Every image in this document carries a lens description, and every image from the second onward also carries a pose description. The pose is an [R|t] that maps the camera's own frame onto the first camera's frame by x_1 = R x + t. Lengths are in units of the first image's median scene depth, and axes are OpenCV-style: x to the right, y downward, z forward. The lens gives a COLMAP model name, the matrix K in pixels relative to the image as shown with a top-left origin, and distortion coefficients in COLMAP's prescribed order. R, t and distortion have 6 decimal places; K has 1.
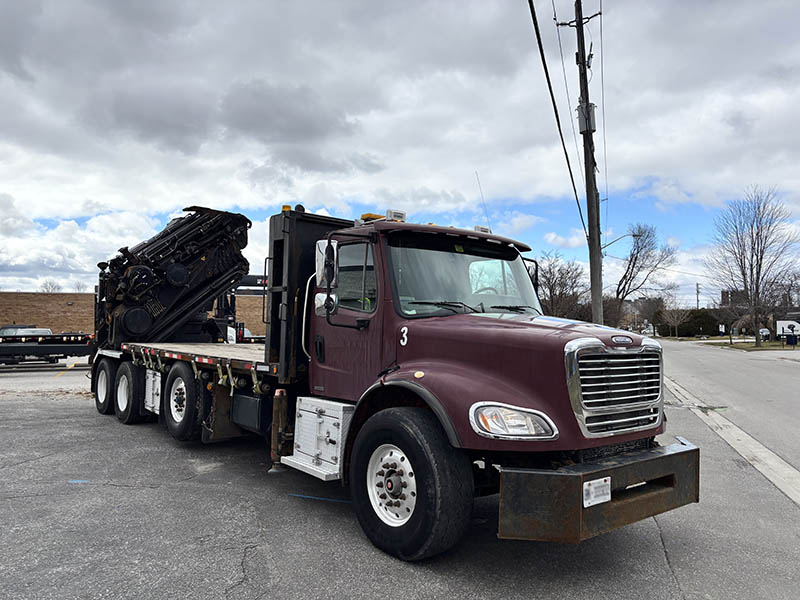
lens RADIAL K [[619.1, 0, 400.0], [0, 619.1, 316.6], [0, 0, 1]] dist [0.010311, 0.001003]
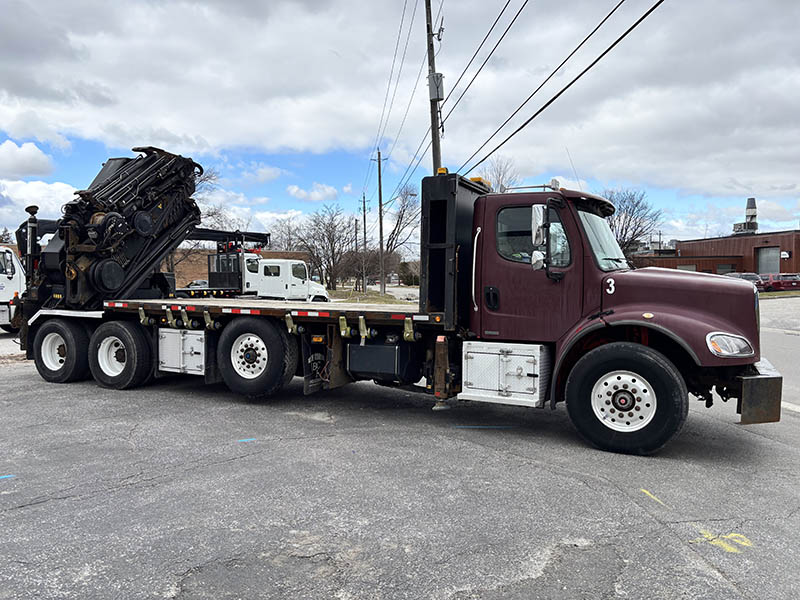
lens RADIAL K [[602.6, 0, 403.5], [0, 602.6, 322.1], [0, 0, 1]] dist [0.061744, -0.082913]
pose [[0.908506, -0.040163, 0.415938, -0.426065], [0.002867, 0.995946, 0.089906, -0.003542], [-0.417862, -0.080488, 0.904938, 0.026493]]
